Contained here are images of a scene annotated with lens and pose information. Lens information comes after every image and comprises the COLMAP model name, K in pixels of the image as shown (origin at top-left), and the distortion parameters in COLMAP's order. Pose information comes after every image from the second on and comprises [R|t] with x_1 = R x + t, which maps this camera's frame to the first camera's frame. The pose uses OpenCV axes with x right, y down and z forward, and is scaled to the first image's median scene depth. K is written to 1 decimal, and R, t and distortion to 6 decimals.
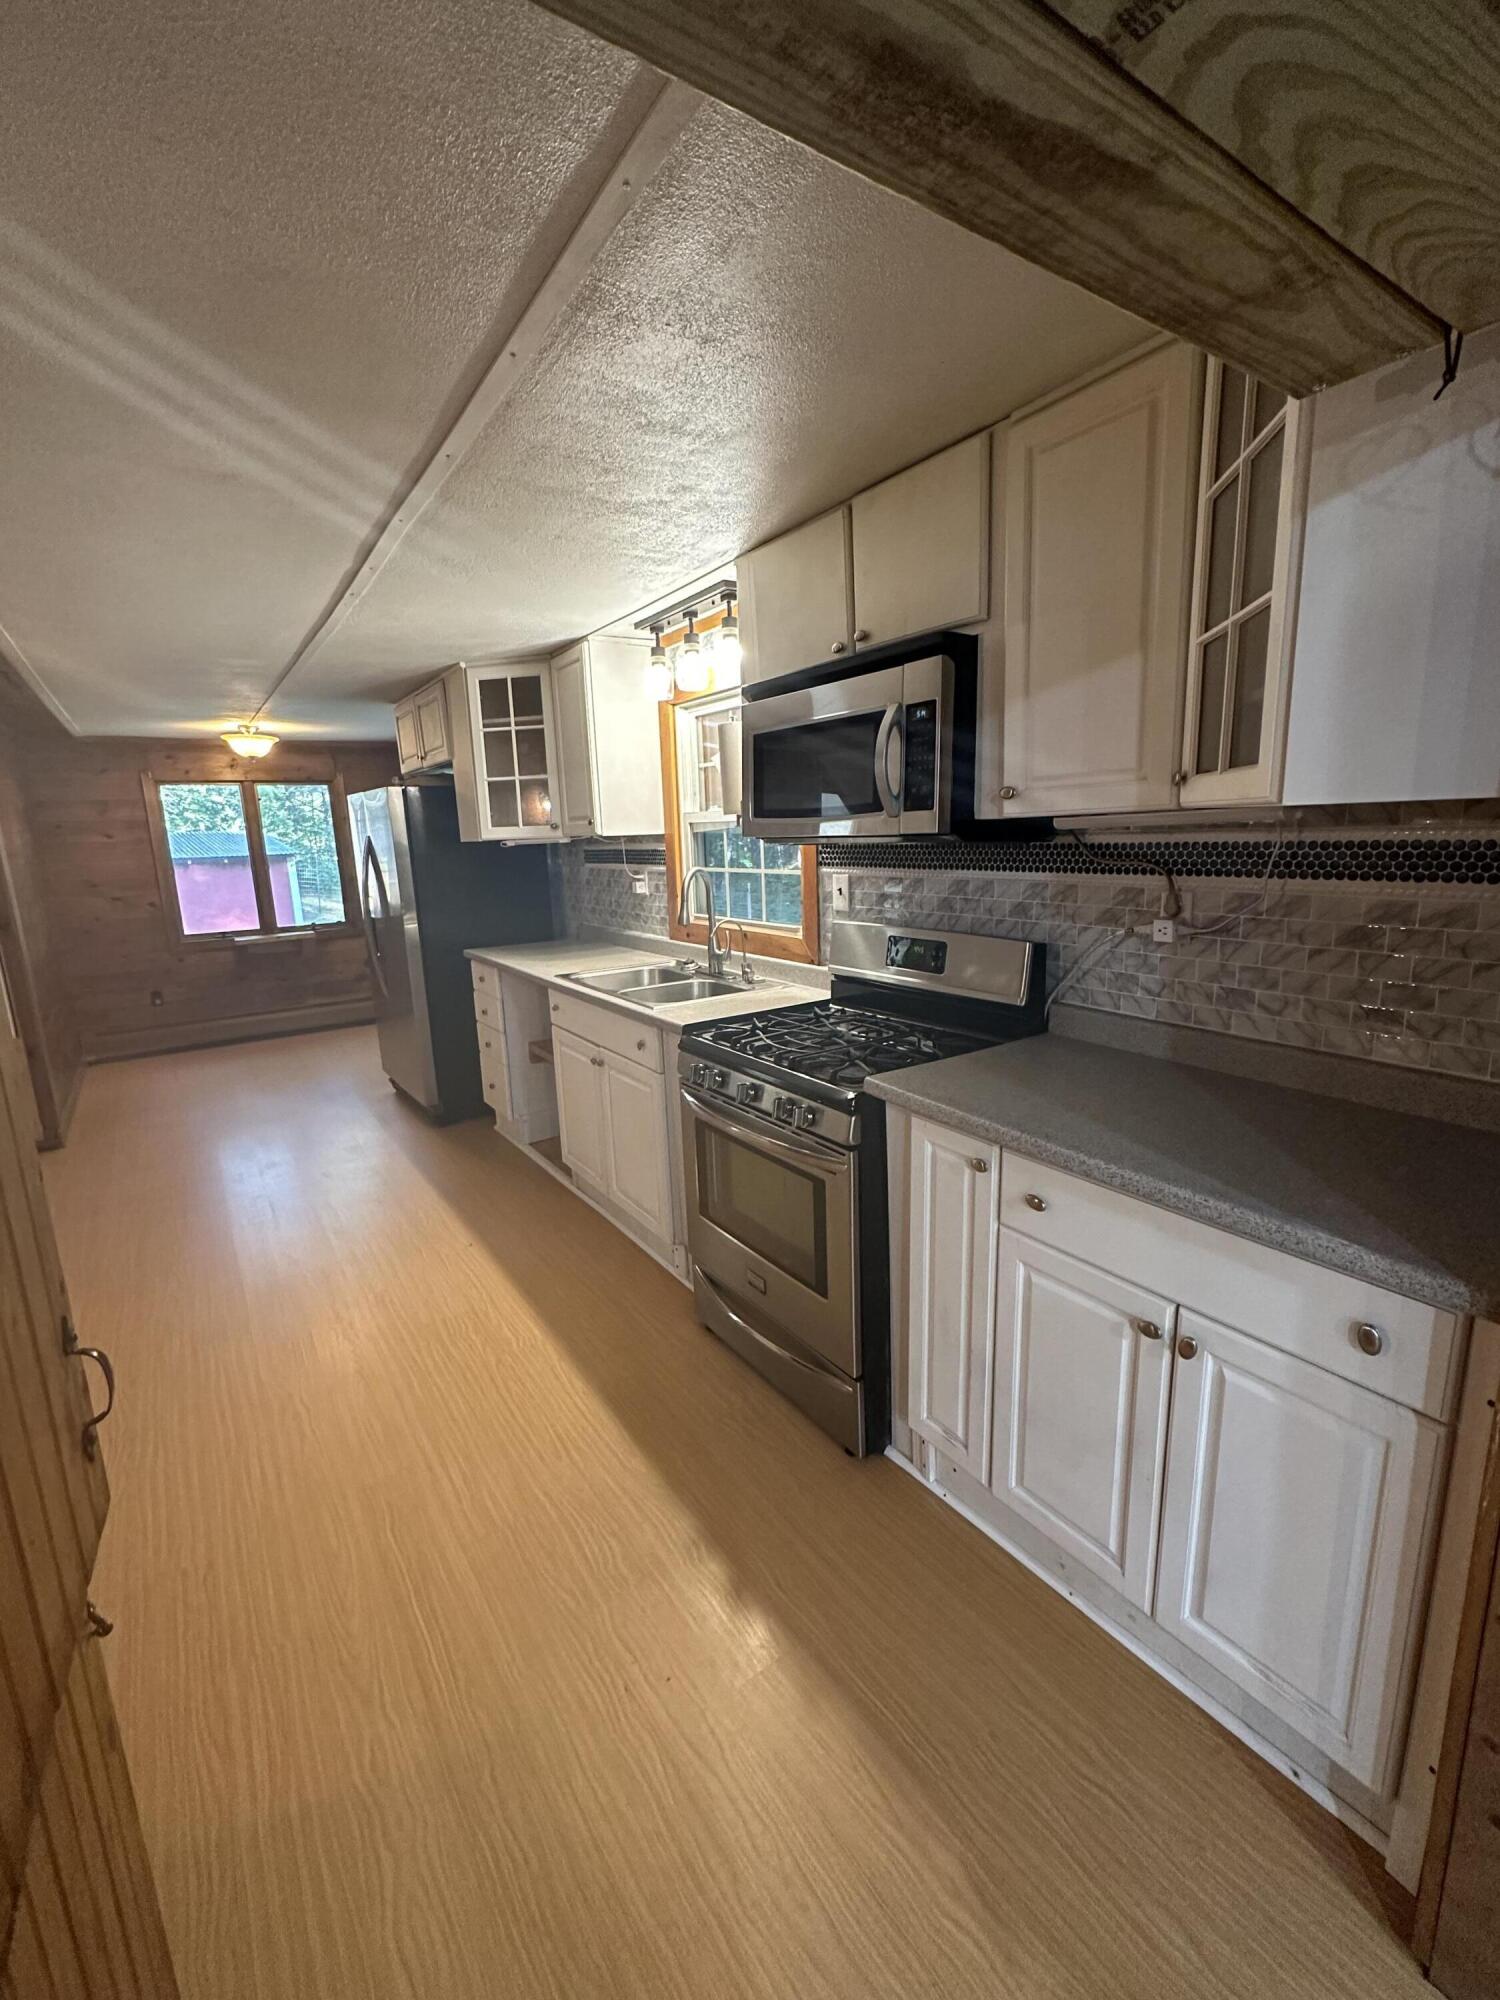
lens RADIAL K [[854.2, 0, 752.5], [0, 854.2, 999.6], [0, 0, 1]] dist [0.000415, 0.000096]
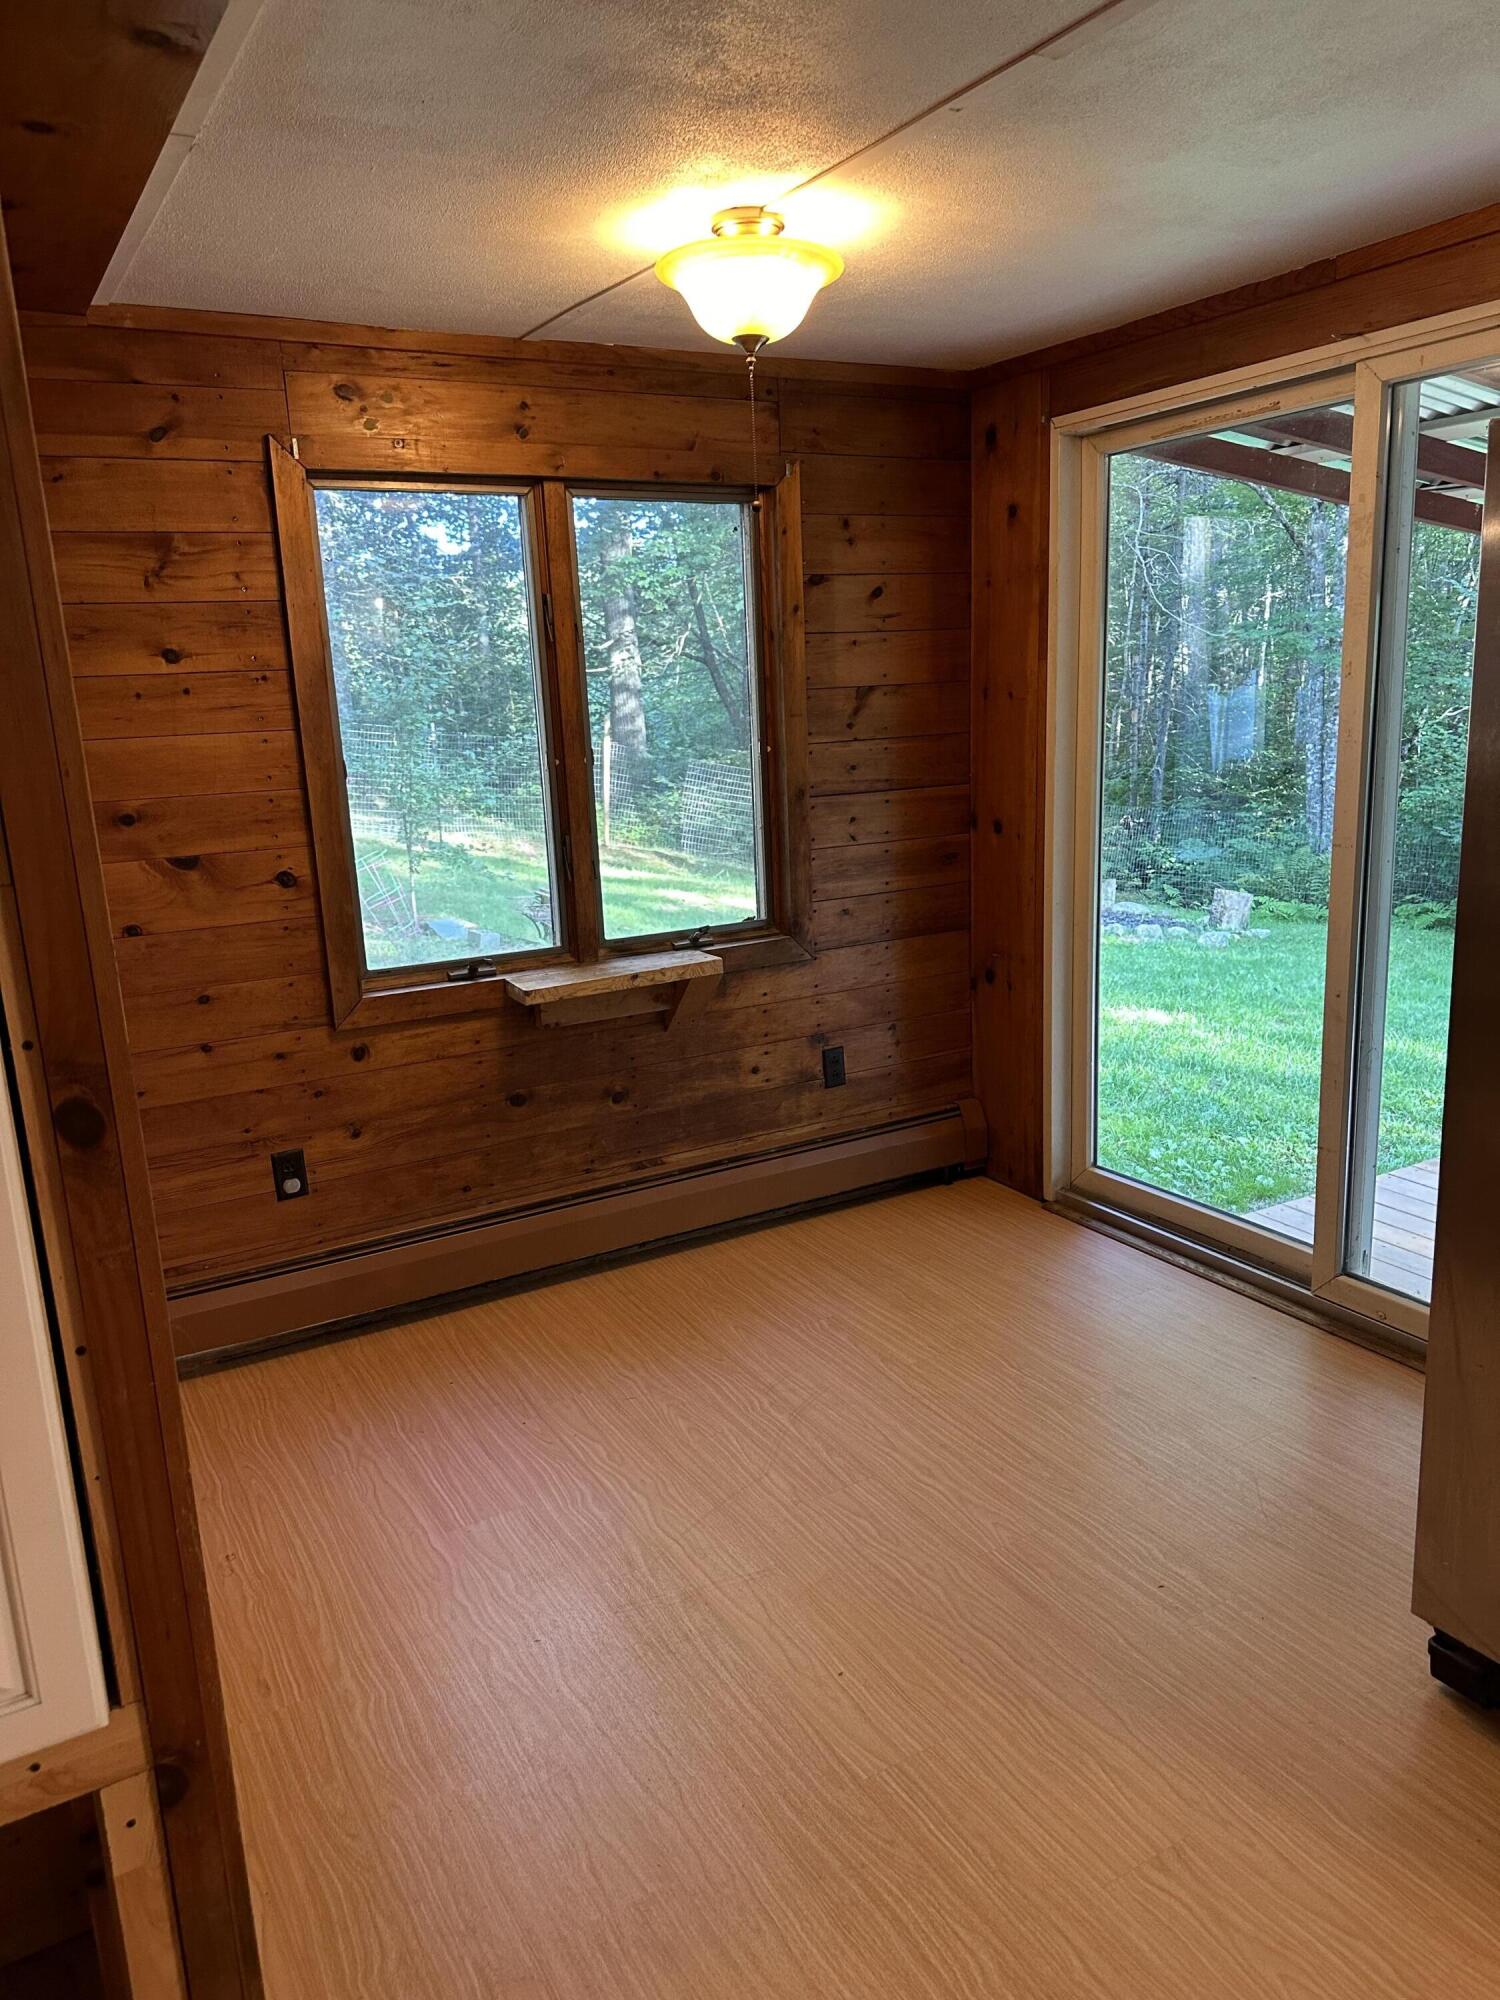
lens RADIAL K [[1416.1, 0, 749.9], [0, 1416.1, 1004.4], [0, 0, 1]] dist [-0.015141, -0.001787]
pose [[0.997212, 0.012081, -0.073637, -0.487315], [-0.009790, 0.999459, 0.031387, -0.081905], [0.073977, -0.030579, 0.996791, 0.492323]]
